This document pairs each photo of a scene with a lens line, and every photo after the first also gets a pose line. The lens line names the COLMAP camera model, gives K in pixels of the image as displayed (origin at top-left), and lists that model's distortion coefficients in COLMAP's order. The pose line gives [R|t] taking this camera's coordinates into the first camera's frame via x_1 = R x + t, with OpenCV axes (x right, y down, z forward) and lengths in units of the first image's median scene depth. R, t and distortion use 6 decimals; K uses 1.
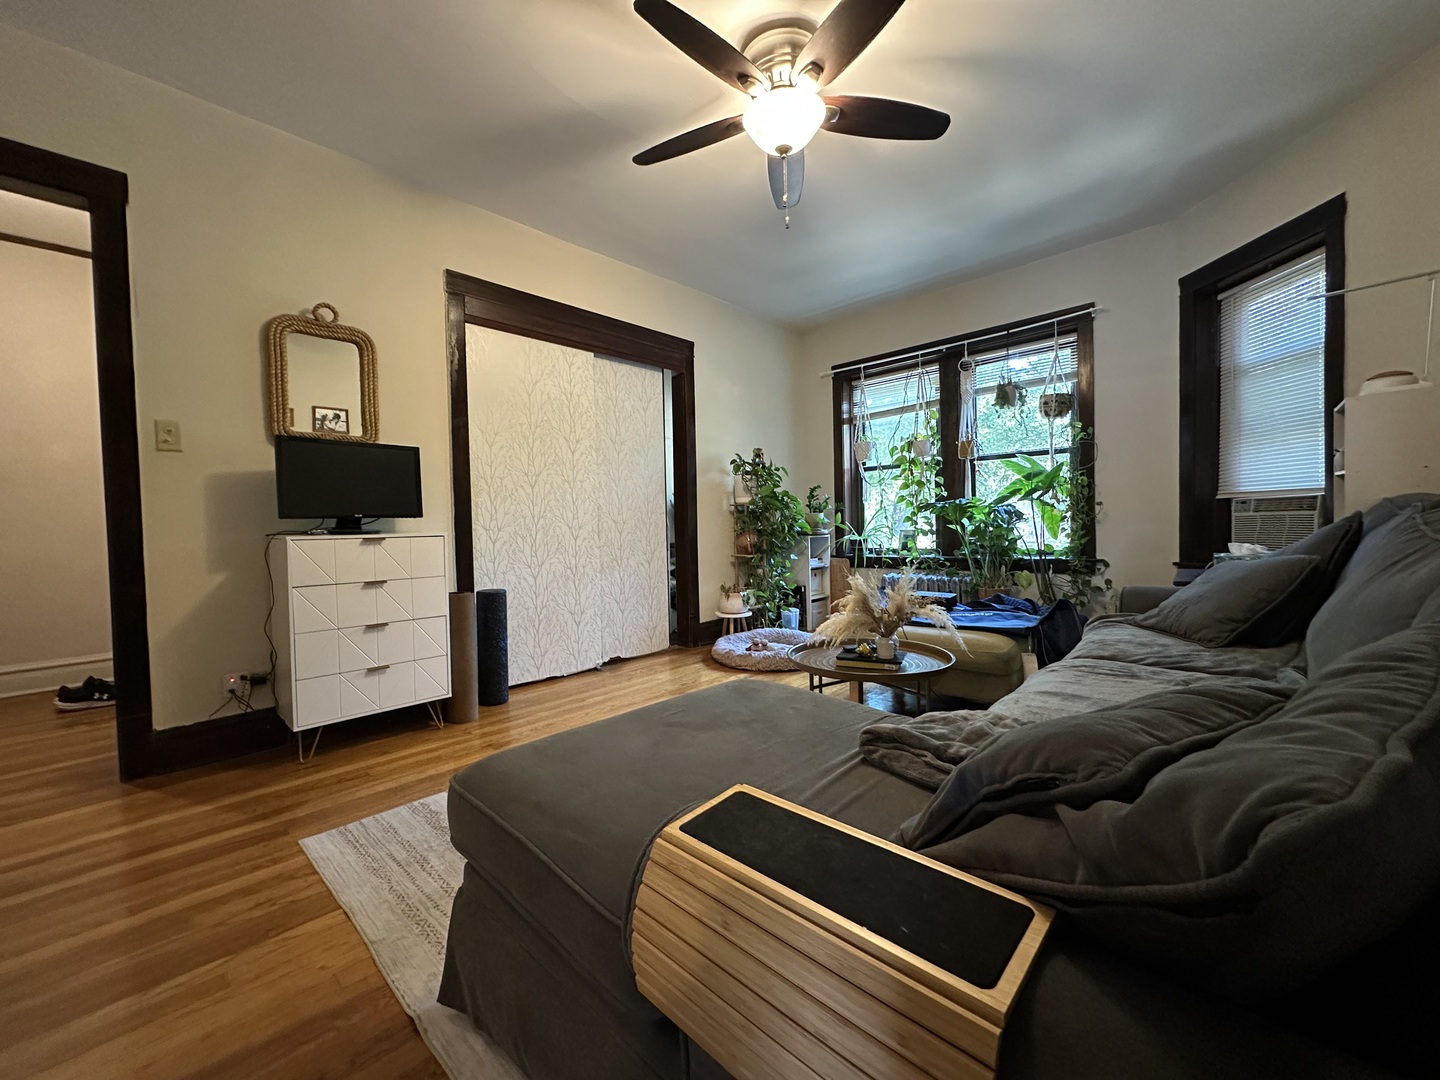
lens RADIAL K [[575.1, 0, 721.9], [0, 575.1, 543.8], [0, 0, 1]] dist [-0.006256, 0.000261]
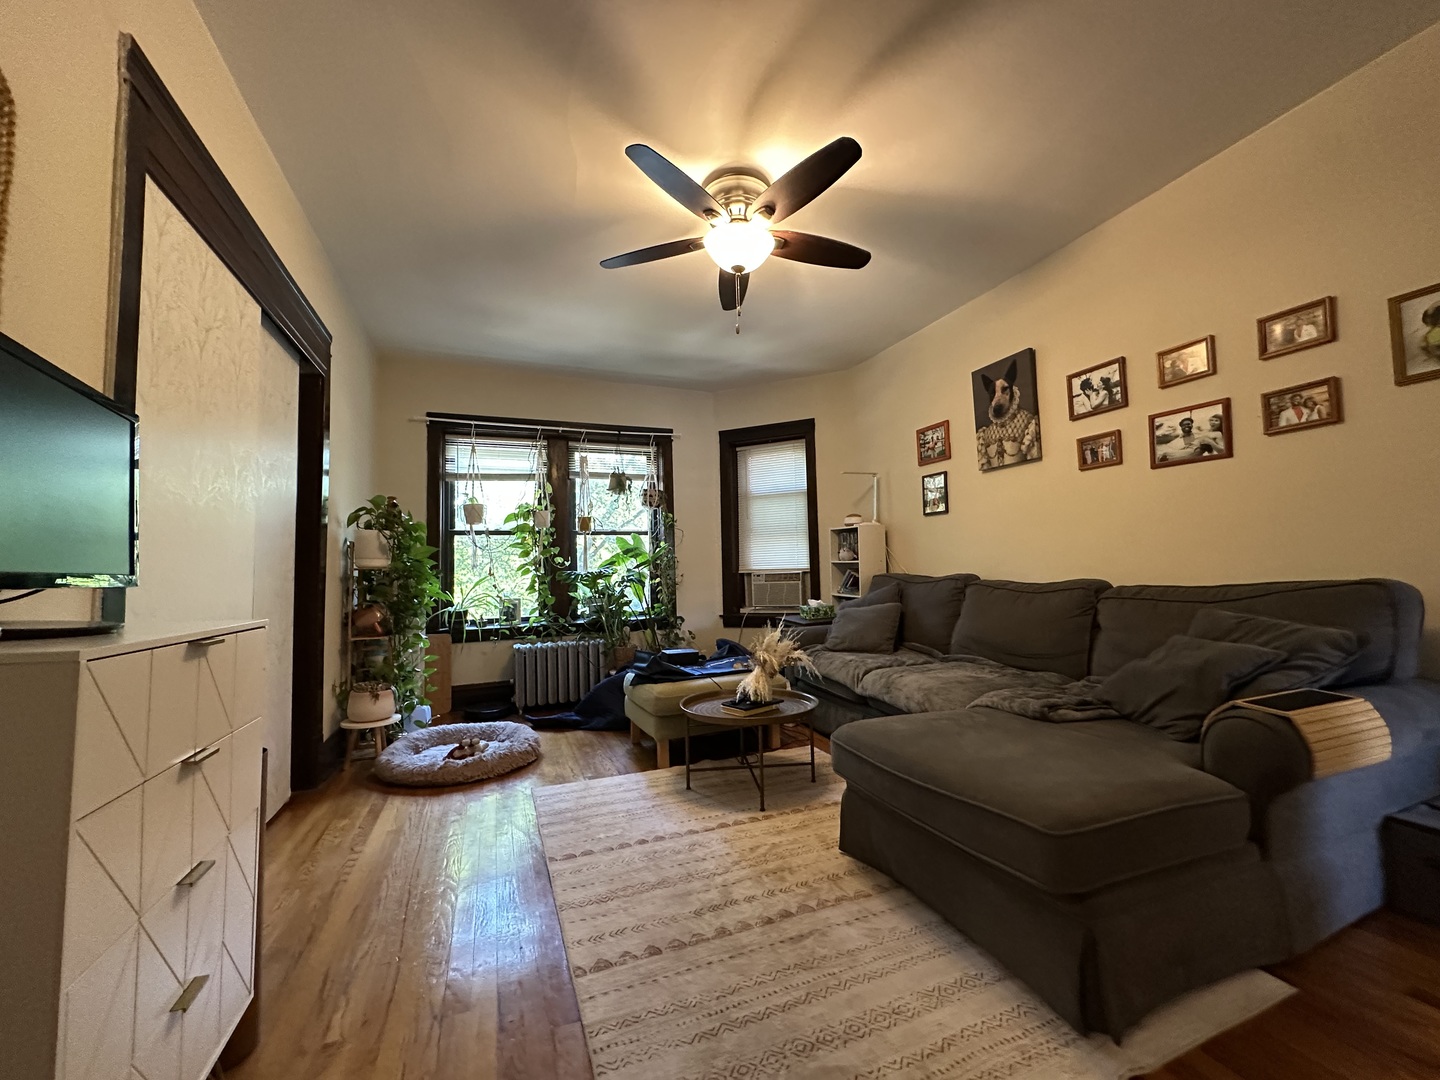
lens RADIAL K [[575.1, 0, 719.8], [0, 575.1, 534.8], [0, 0, 1]] dist [-0.006256, 0.000261]
pose [[0.416927, 0.080665, 0.905353, -0.500163], [0.049306, 0.992580, -0.111143, -0.007382], [-0.907602, 0.090978, 0.409856, 0.325529]]
